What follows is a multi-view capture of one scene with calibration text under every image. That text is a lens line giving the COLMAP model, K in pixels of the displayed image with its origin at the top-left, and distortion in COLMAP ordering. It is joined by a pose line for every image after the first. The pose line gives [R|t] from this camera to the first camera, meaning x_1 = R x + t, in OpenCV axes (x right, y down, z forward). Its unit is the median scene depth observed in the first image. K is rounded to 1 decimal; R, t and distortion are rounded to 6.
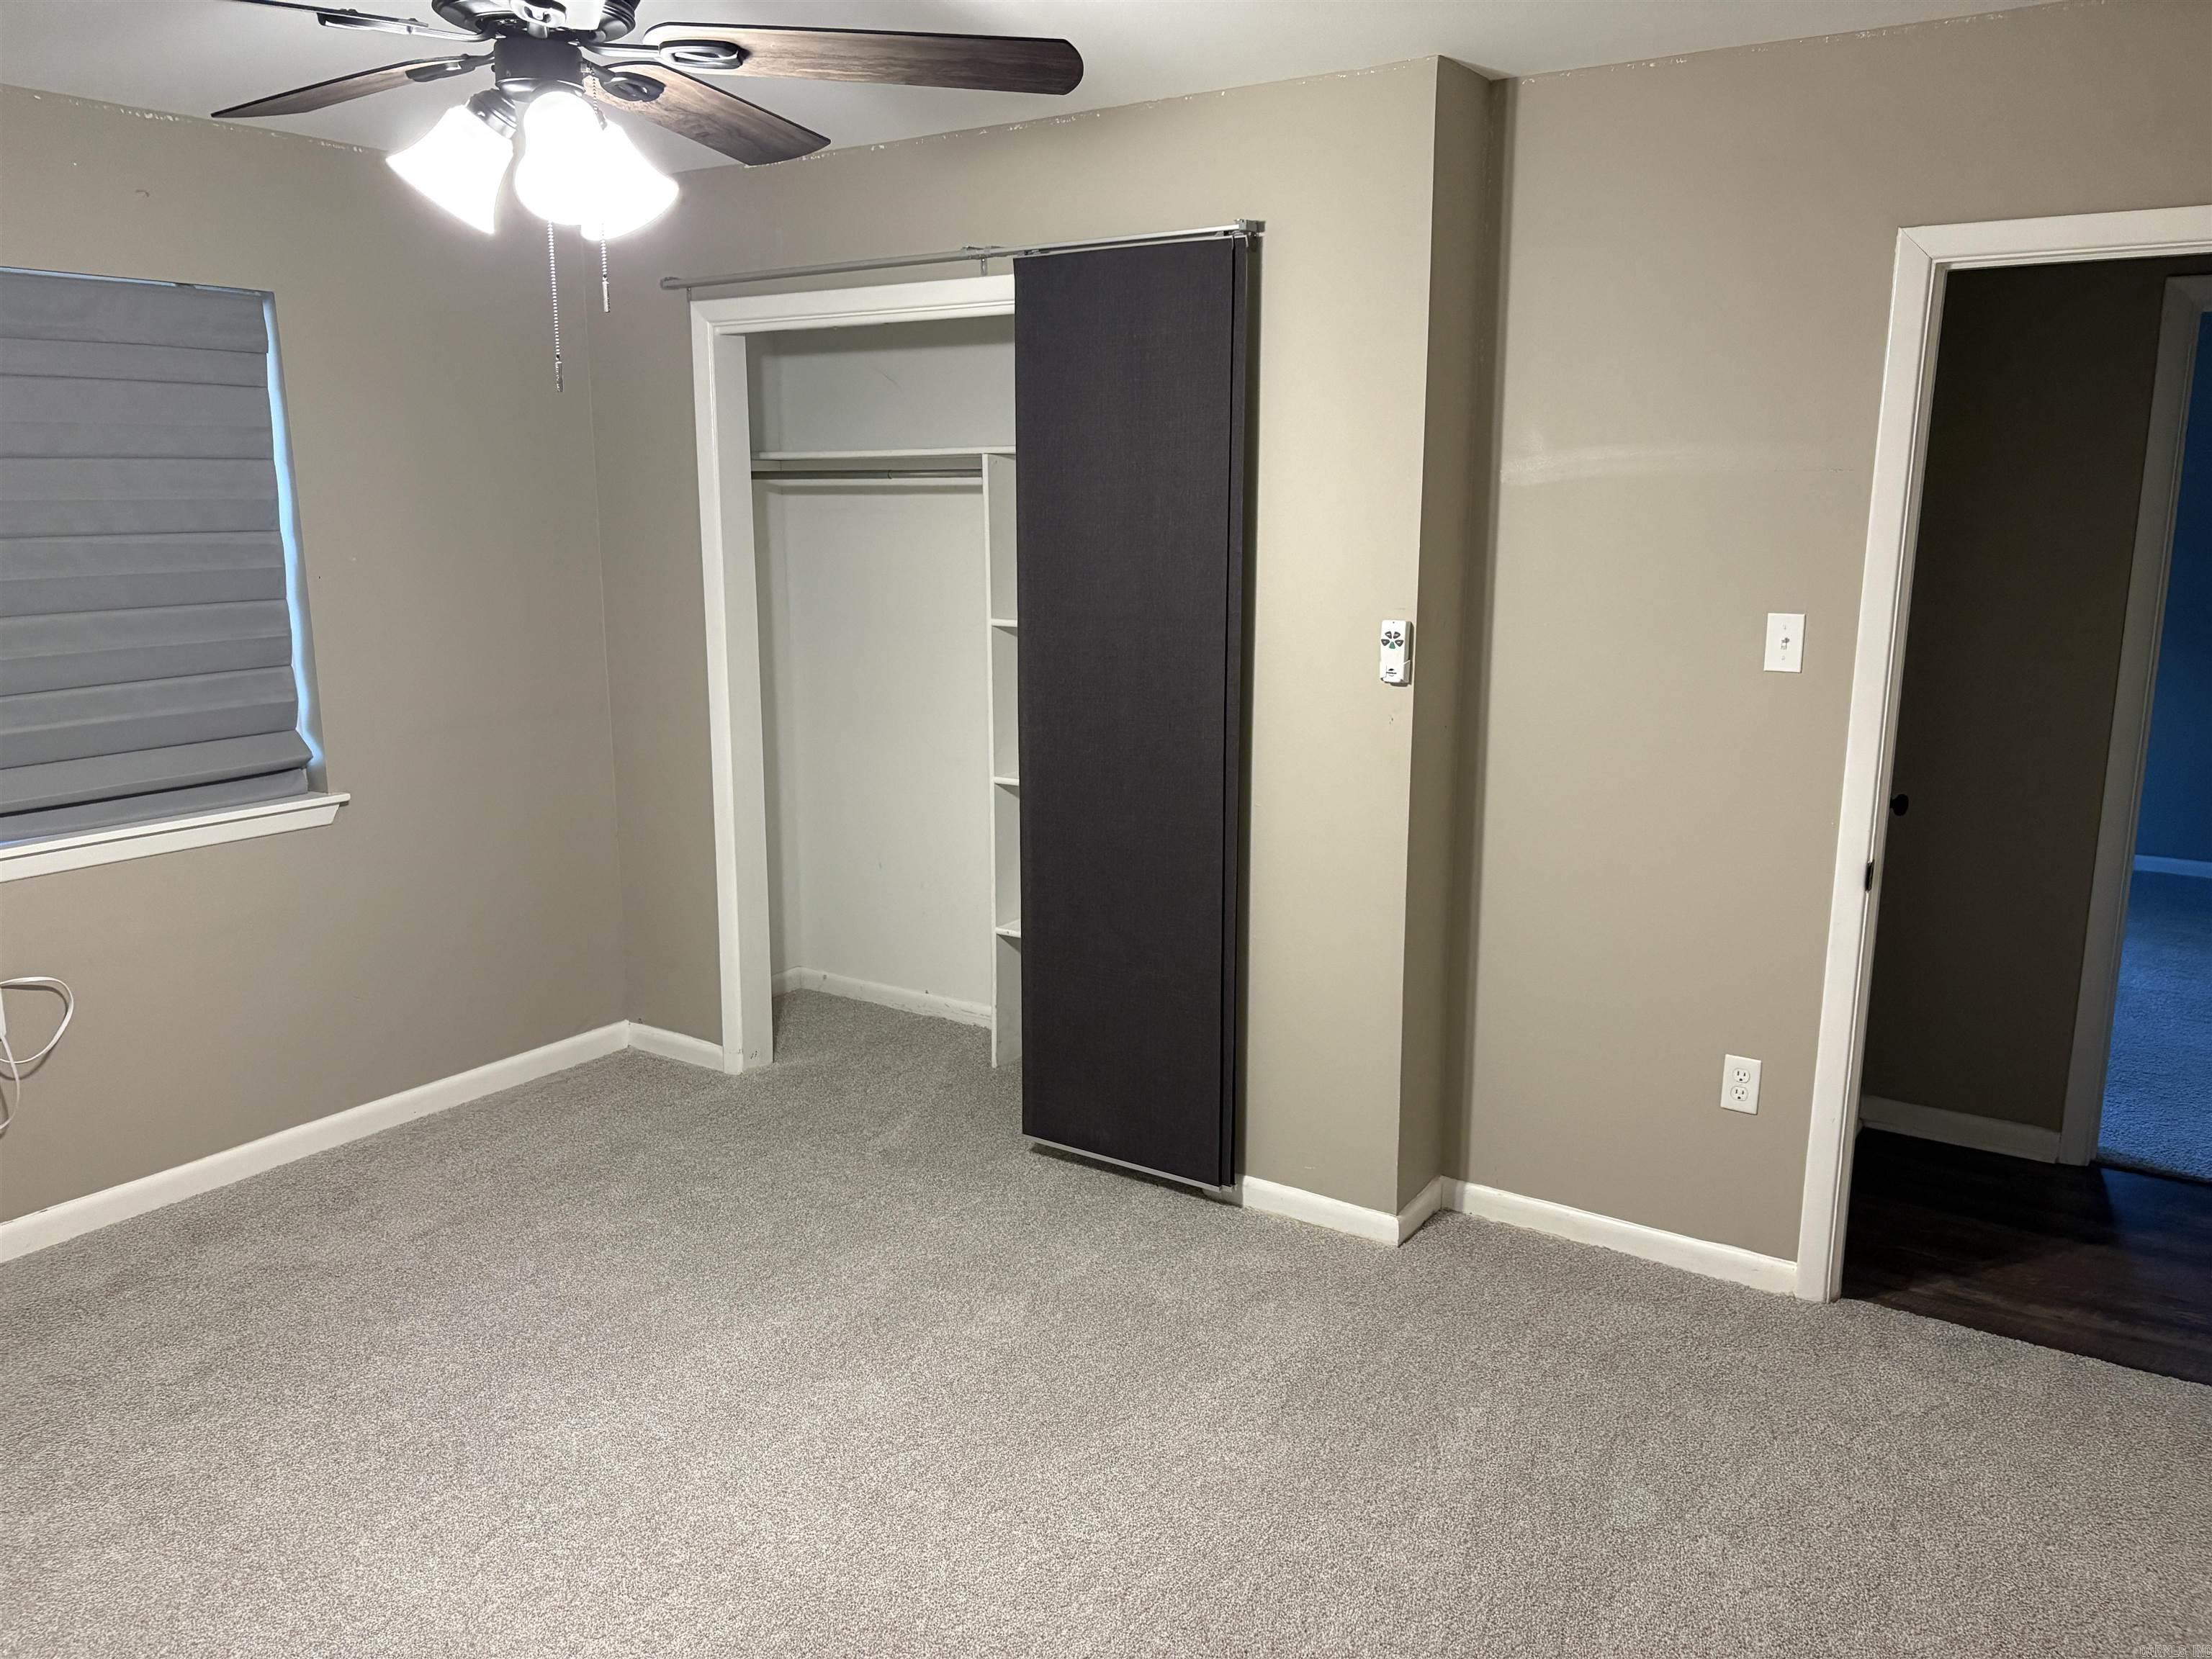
lens RADIAL K [[1701.8, 0, 1111.2], [0, 1701.8, 831.7], [0, 0, 1]] dist [0.081508, 0.001688]
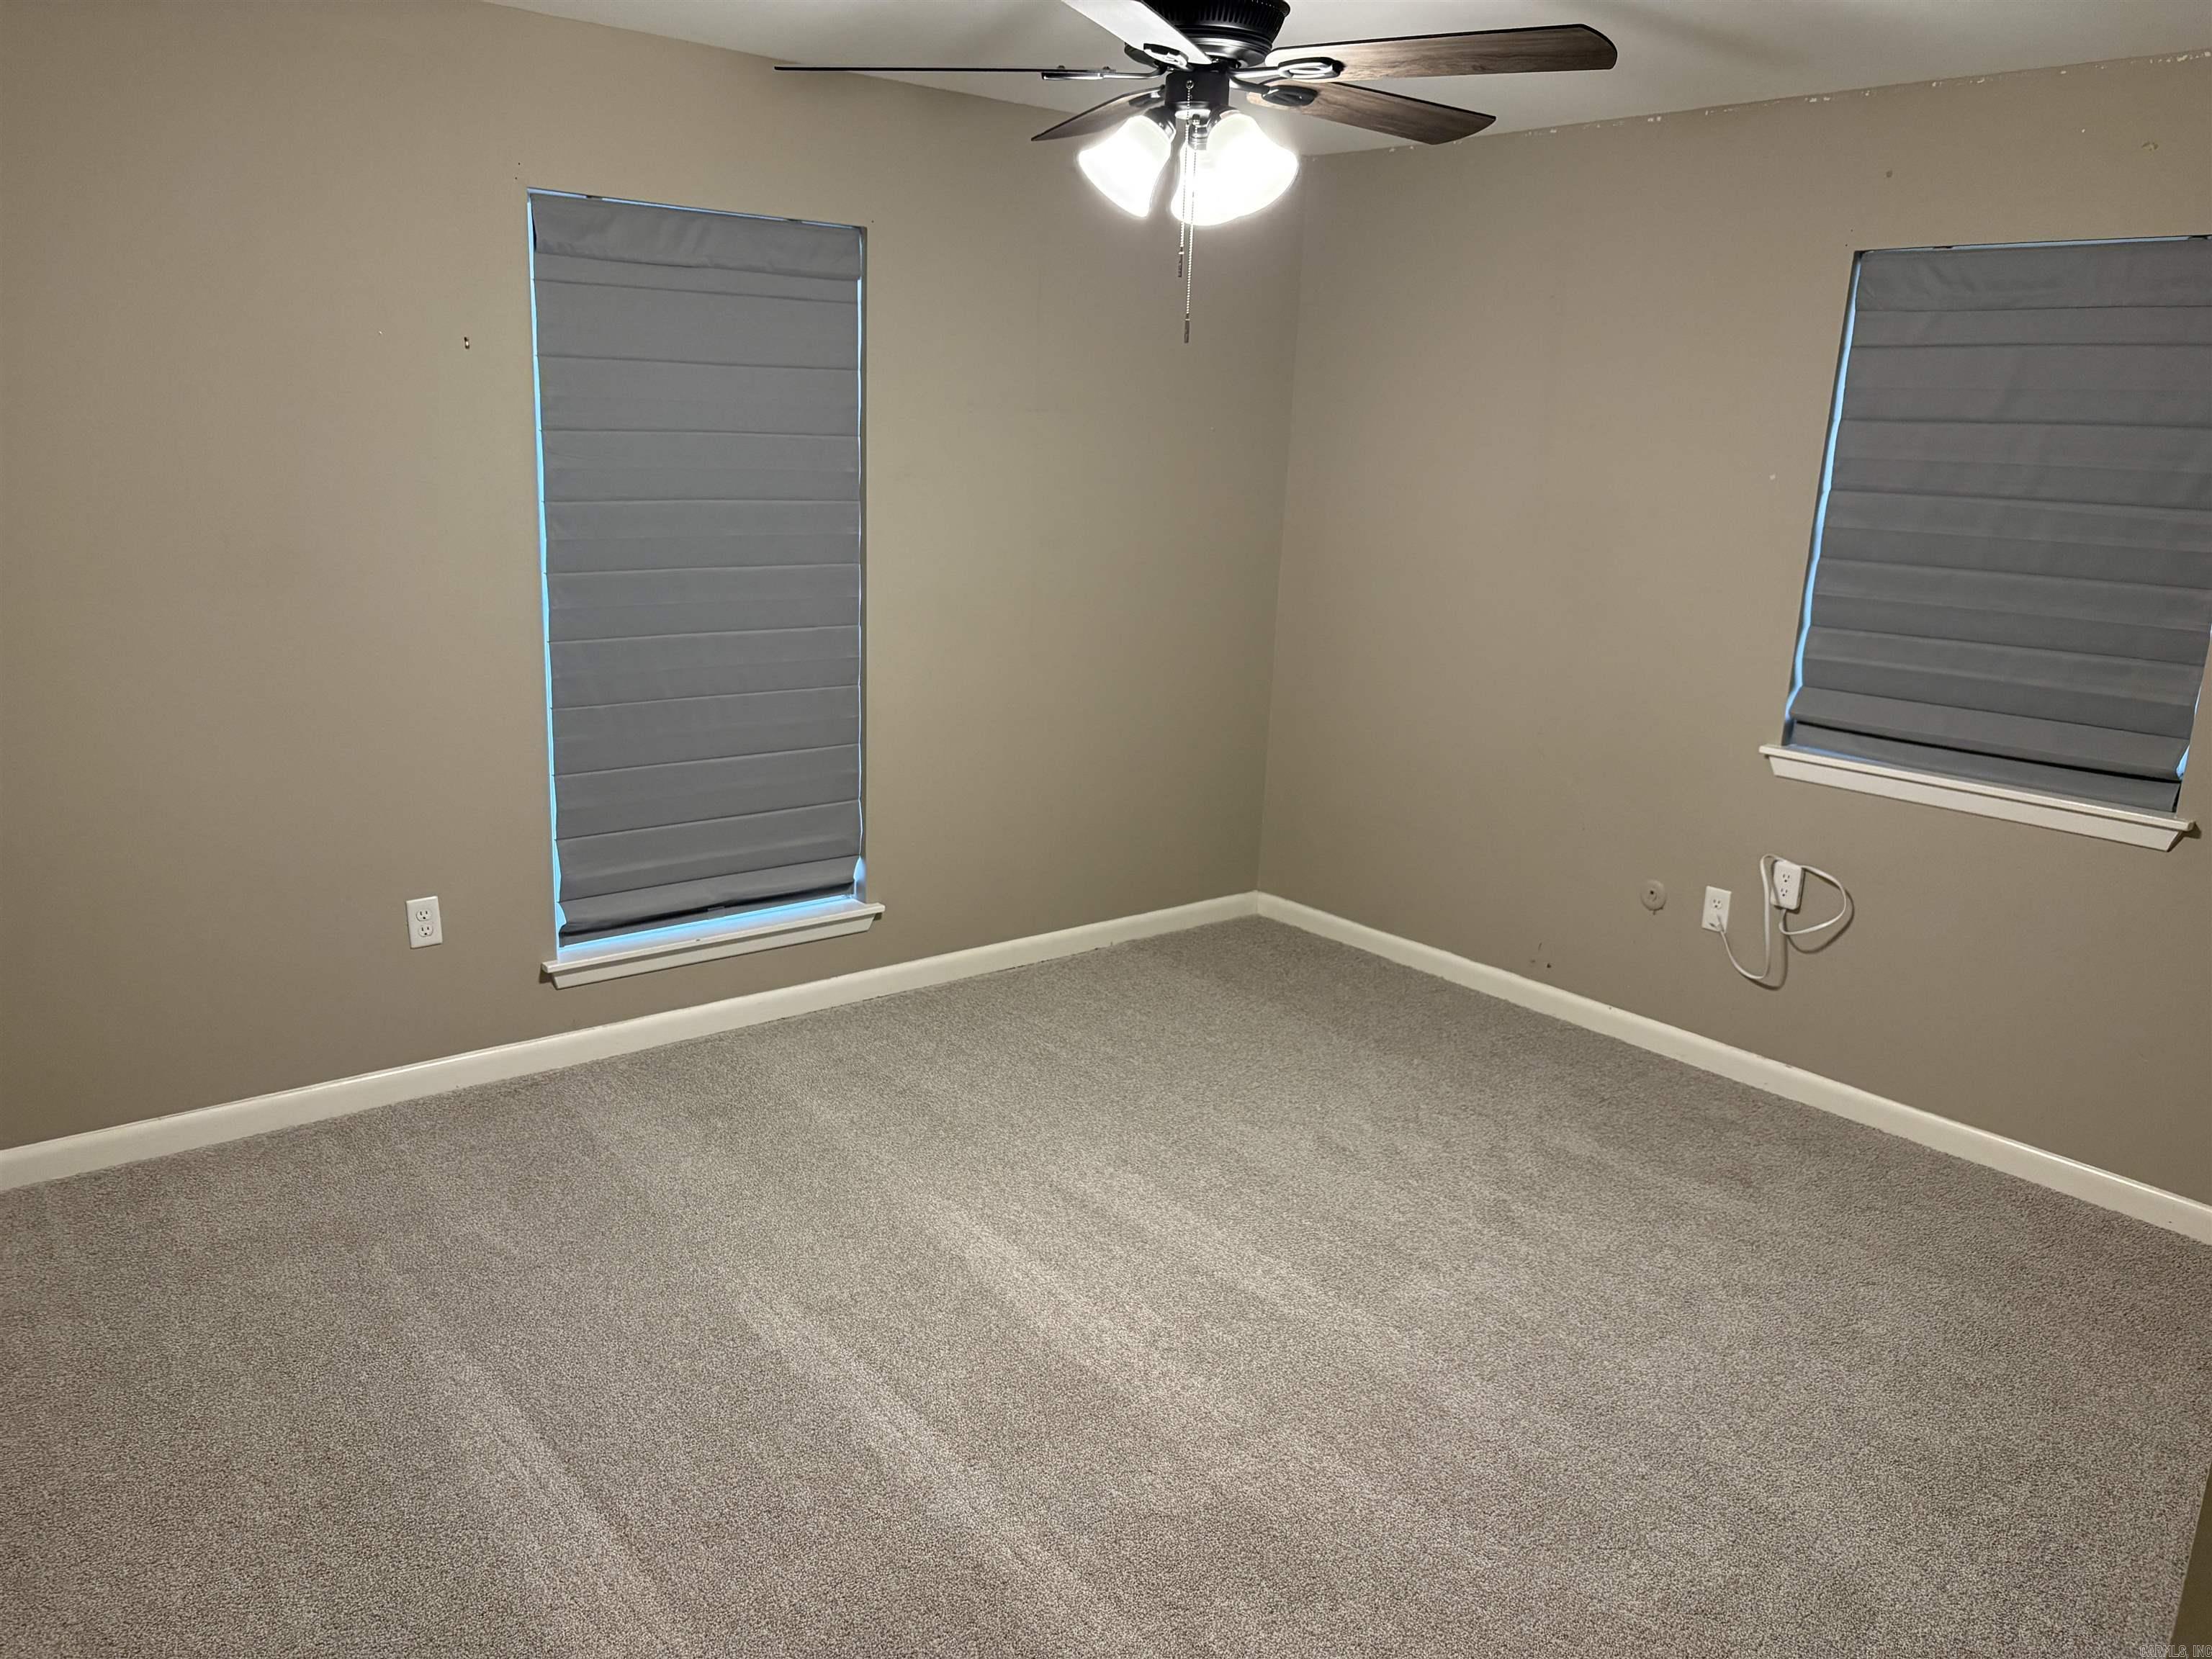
lens RADIAL K [[1701.8, 0, 1111.2], [0, 1701.8, 831.7], [0, 0, 1]] dist [0.081508, 0.001688]
pose [[-0.281749, 0.218790, -0.934210, 0.572104], [-0.231185, 0.929489, 0.287408, -0.159756], [0.931220, 0.296953, -0.211302, 0.772413]]
